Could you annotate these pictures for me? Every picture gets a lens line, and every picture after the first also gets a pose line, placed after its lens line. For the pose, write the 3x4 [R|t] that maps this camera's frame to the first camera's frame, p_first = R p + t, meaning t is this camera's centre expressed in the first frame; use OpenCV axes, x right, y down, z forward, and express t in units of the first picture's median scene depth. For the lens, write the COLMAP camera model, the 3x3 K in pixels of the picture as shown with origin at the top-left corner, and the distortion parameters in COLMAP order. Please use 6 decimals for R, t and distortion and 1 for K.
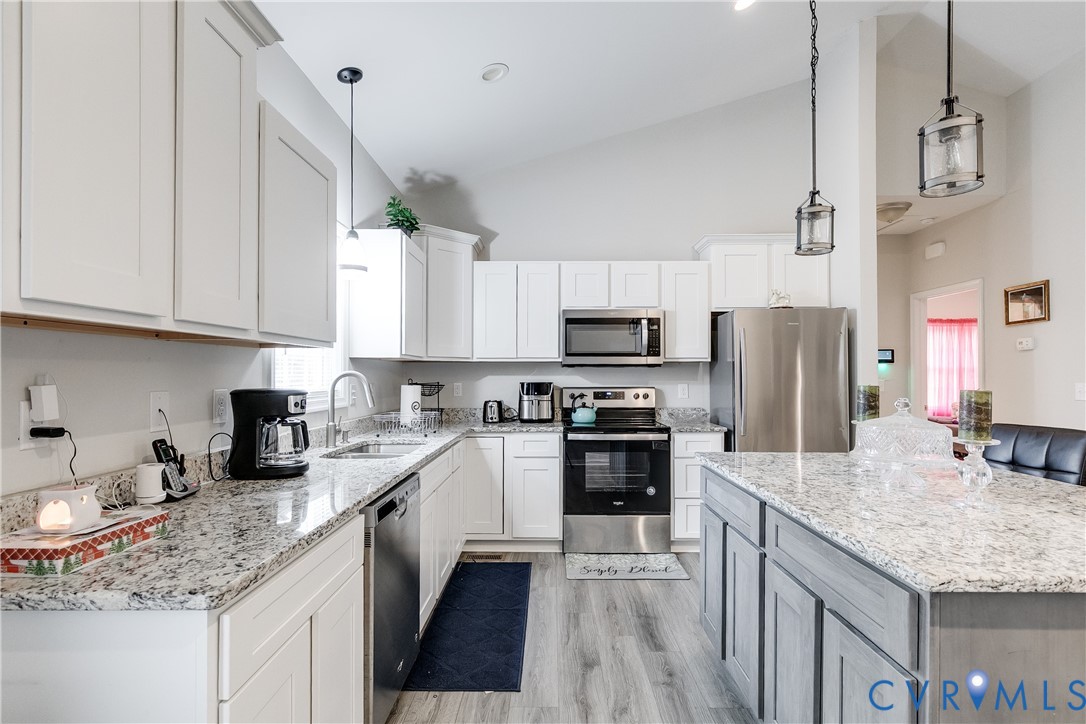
lens RADIAL K [[546.4, 0, 547.4], [0, 546.4, 372.2], [0, 0, 1]] dist [-0.000034, -0.000121]
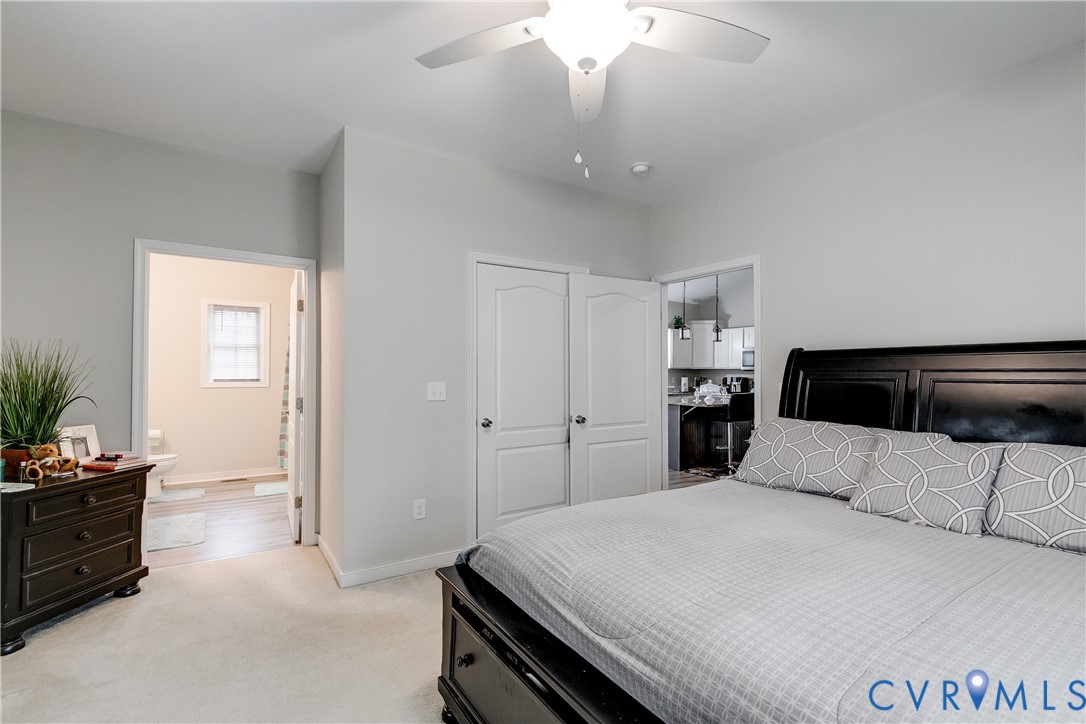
lens RADIAL K [[494.7, 0, 543.8], [0, 494.7, 366.4], [0, 0, 1]] dist [0.001132, -0.000859]
pose [[0.548489, -0.010275, -0.836095, 1.422040], [0.000237, 0.999926, -0.012132, -0.003413], [0.836158, 0.006456, 0.548451, -0.990893]]
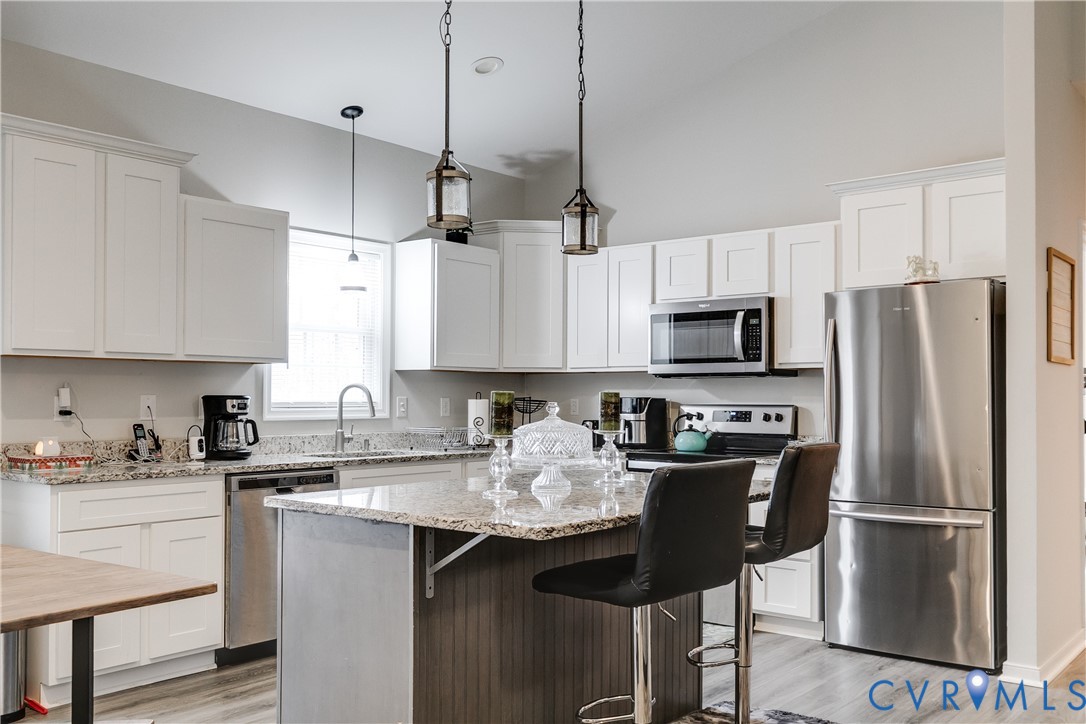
lens RADIAL K [[989.9, 0, 542.2], [0, 989.9, 383.8], [0, 0, 1]] dist [0.001870, 0.001717]
pose [[0.778730, -0.007774, -0.627311, 0.803960], [0.000765, 0.999934, -0.011442, 0.015567], [0.627358, 0.008430, 0.778685, -0.204083]]
